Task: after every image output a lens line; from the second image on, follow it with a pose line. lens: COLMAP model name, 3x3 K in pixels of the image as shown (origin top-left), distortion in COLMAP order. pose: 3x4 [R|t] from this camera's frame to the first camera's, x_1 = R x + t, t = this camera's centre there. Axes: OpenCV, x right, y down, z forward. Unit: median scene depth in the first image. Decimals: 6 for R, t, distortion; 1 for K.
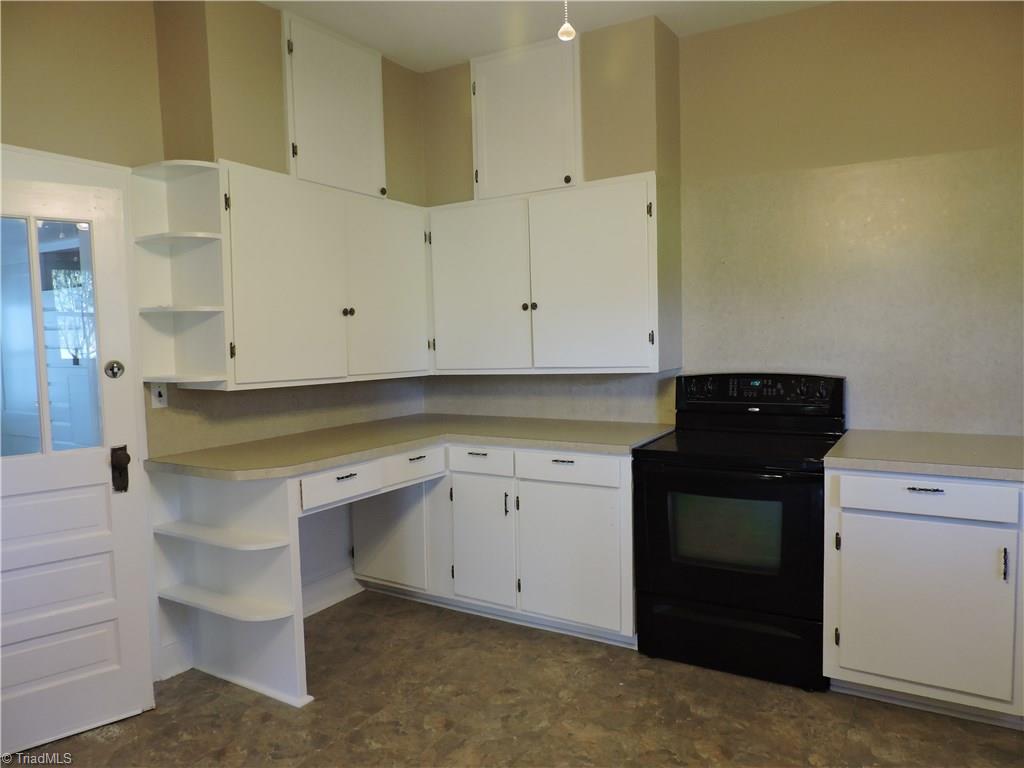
lens RADIAL K [[731.8, 0, 512.3], [0, 731.8, 385.0], [0, 0, 1]] dist [-0.024681, 0.009739]
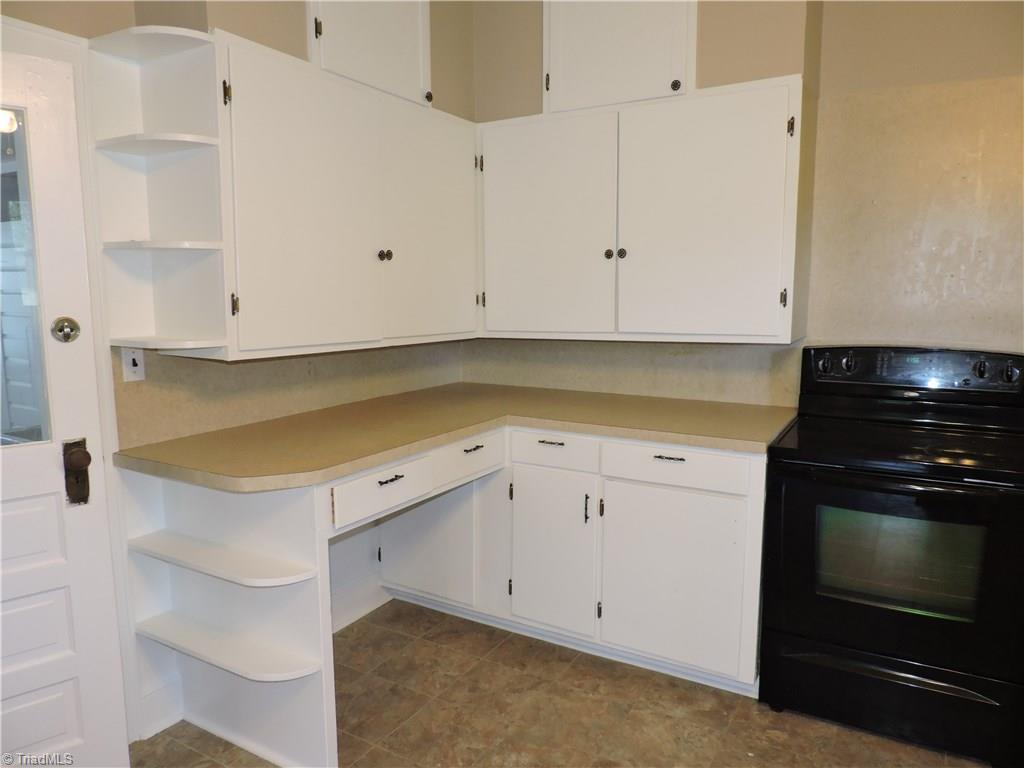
lens RADIAL K [[731.8, 0, 511.9], [0, 731.8, 385.2], [0, 0, 1]] dist [-0.024681, 0.009739]
pose [[0.999653, 0.018340, 0.018897, -0.110360], [-0.019552, 0.997621, 0.066108, -0.018896], [-0.017640, -0.066455, 0.997634, 0.245720]]
